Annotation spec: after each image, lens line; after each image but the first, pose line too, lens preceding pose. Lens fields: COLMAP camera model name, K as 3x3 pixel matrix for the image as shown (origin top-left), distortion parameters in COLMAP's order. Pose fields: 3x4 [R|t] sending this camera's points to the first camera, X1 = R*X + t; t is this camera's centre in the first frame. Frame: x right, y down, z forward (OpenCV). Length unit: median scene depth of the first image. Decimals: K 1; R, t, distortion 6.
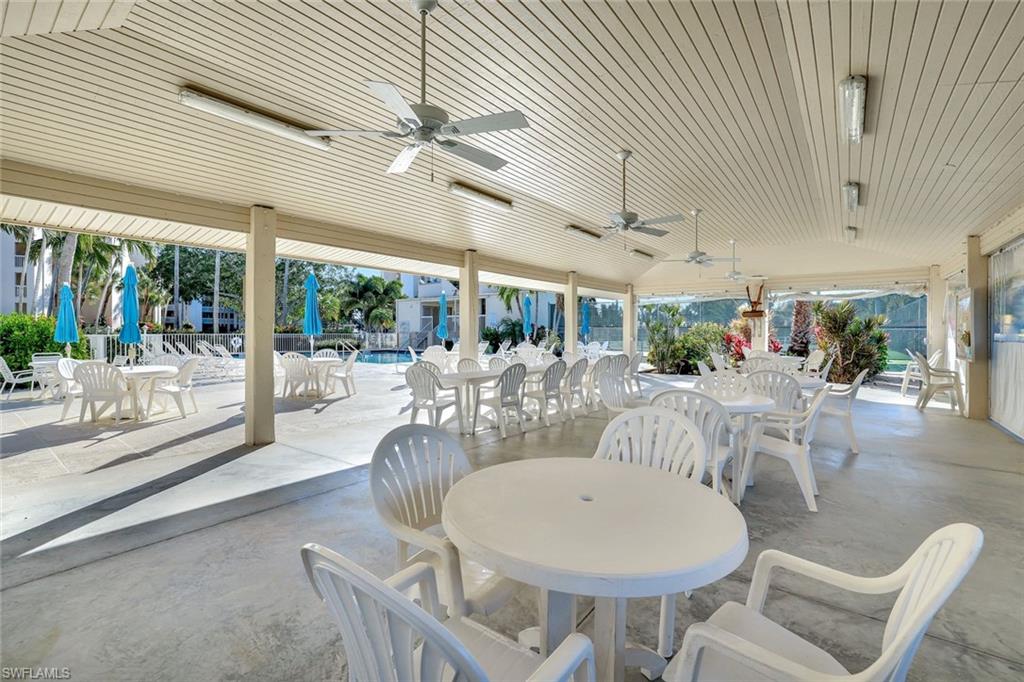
lens RADIAL K [[443.7, 0, 501.2], [0, 443.7, 333.5], [0, 0, 1]] dist [-0.028276, 0.000564]
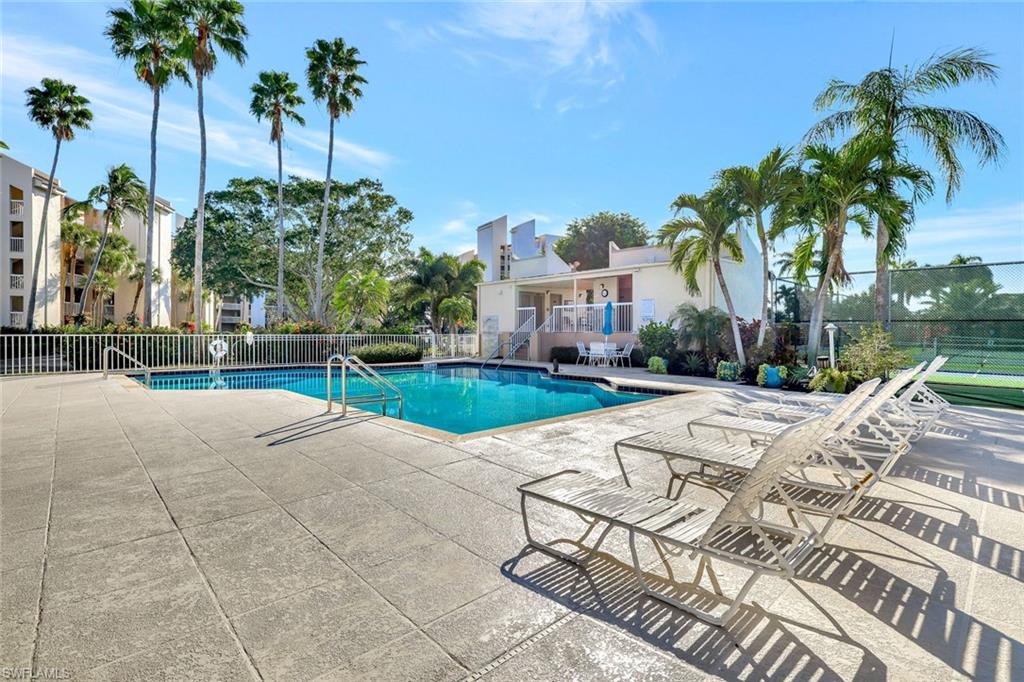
lens RADIAL K [[479.3, 0, 514.5], [0, 479.3, 333.5], [0, 0, 1]] dist [-0.011313, 0.000783]
pose [[0.989579, 0.001270, -0.143983, -0.076400], [-0.001719, 0.999994, -0.002998, 0.000086], [0.143978, 0.003214, 0.989576, 0.290494]]
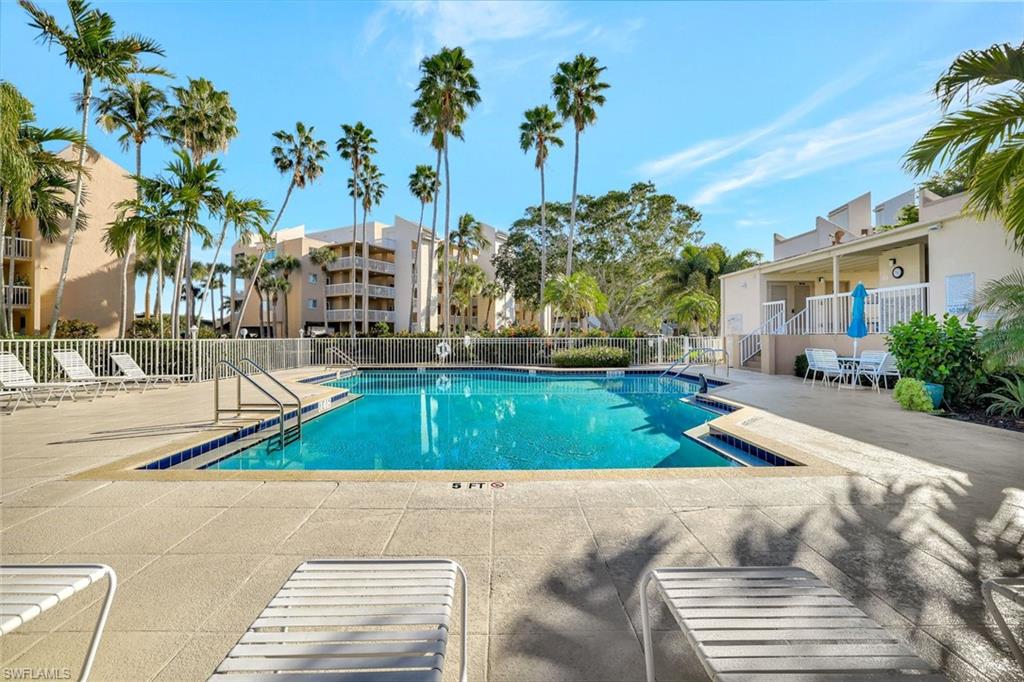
lens RADIAL K [[443.7, 0, 505.3], [0, 443.7, 334.6], [0, 0, 1]] dist [-0.028276, 0.000564]
pose [[0.632914, -0.004833, -0.774207, 0.011659], [0.000692, 0.999984, -0.005677, -0.000852], [0.774222, 0.003057, 0.632907, 0.427573]]
